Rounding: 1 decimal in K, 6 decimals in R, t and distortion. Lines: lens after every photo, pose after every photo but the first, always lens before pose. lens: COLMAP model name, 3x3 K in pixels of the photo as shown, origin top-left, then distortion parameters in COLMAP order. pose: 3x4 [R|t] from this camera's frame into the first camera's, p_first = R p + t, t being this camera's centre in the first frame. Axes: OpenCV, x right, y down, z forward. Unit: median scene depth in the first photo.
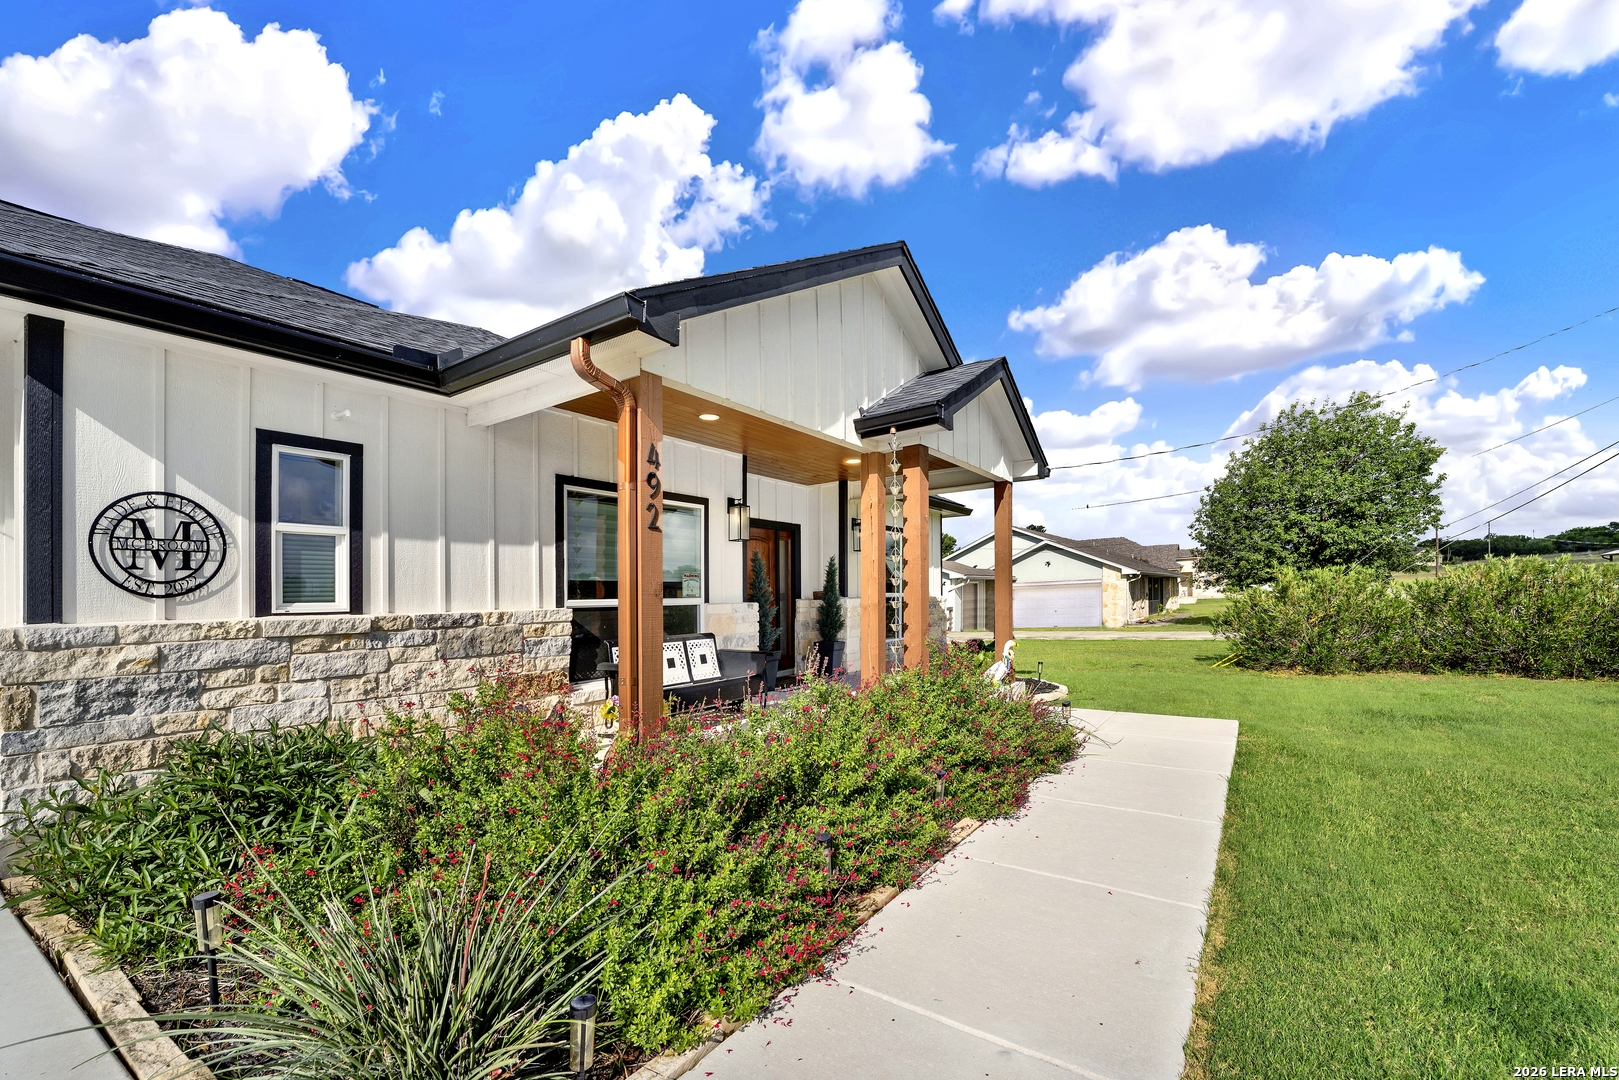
lens RADIAL K [[660.9, 0, 835.3], [0, 660.9, 549.0], [0, 0, 1]] dist [-0.026860, 0.000162]
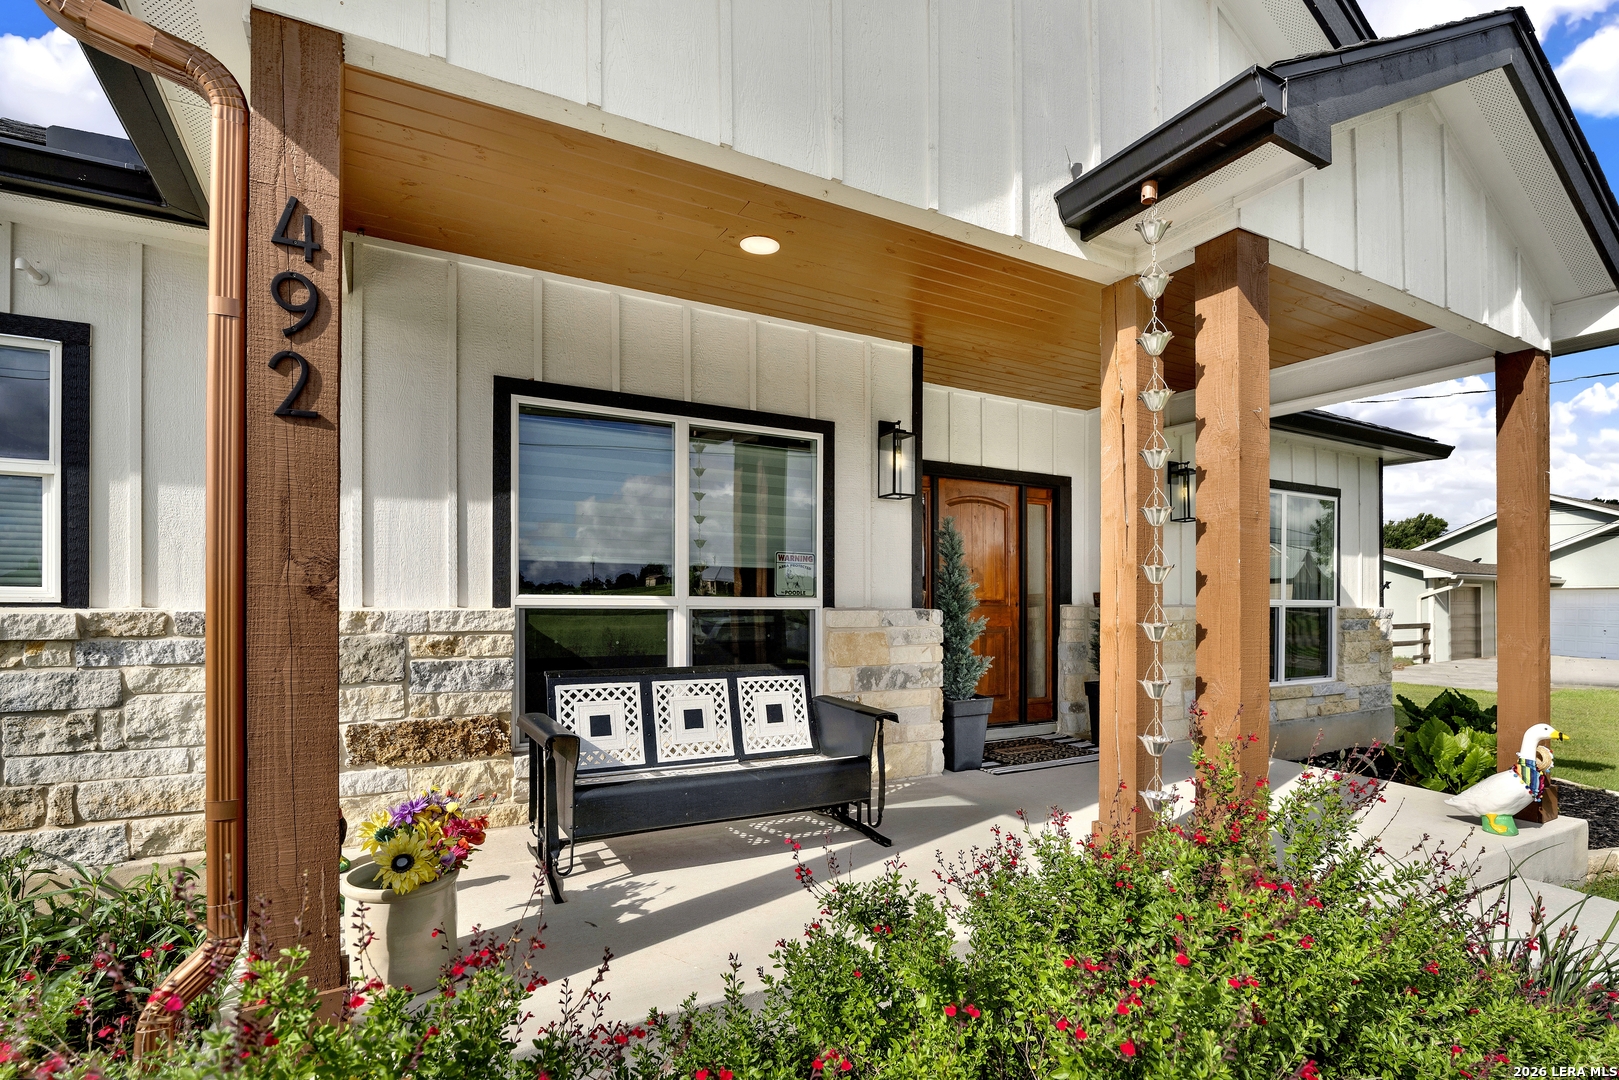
lens RADIAL K [[773.8, 0, 811.0], [0, 773.8, 545.3], [0, 0, 1]] dist [-0.014644, -0.000100]
pose [[0.872702, 0.000922, -0.488253, 0.145169], [0.004100, 0.999949, 0.009217, 0.028975], [0.488236, -0.010046, 0.872654, 0.527217]]
